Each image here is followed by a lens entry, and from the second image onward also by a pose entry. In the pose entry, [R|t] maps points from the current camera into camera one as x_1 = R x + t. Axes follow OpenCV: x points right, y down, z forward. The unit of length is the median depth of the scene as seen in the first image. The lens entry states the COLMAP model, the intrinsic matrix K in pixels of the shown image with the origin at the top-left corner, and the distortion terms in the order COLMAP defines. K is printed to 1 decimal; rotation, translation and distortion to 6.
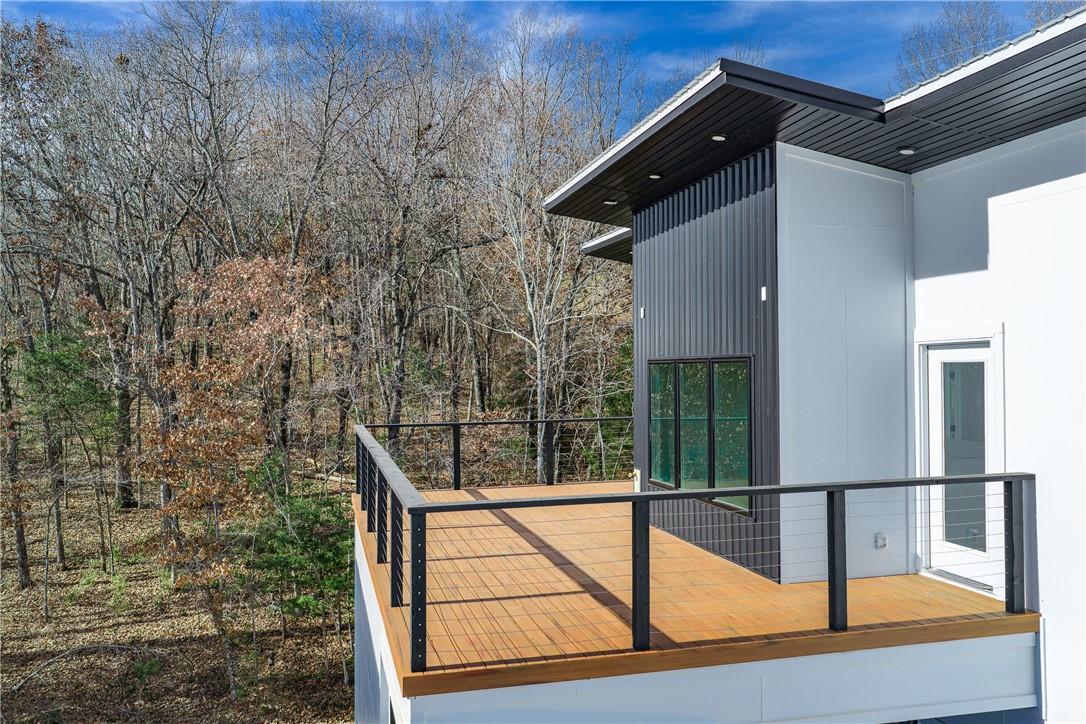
lens RADIAL K [[895.7, 0, 544.2], [0, 895.7, 358.5], [0, 0, 1]] dist [0.009863, -0.023936]
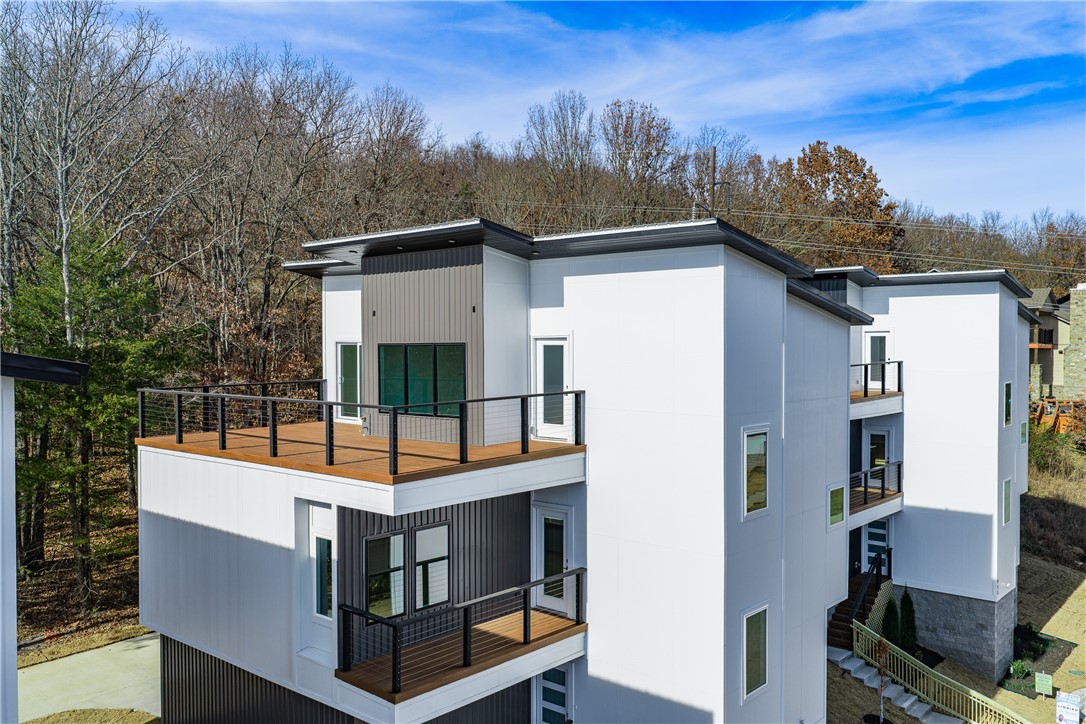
lens RADIAL K [[895.7, 0, 536.9], [0, 895.7, 369.3], [0, 0, 1]] dist [0.009863, -0.023936]
pose [[0.818780, -0.011155, 0.573999, -0.905462], [-0.005635, 0.999607, 0.027465, 0.001518], [-0.574080, -0.025723, 0.818395, -0.883194]]
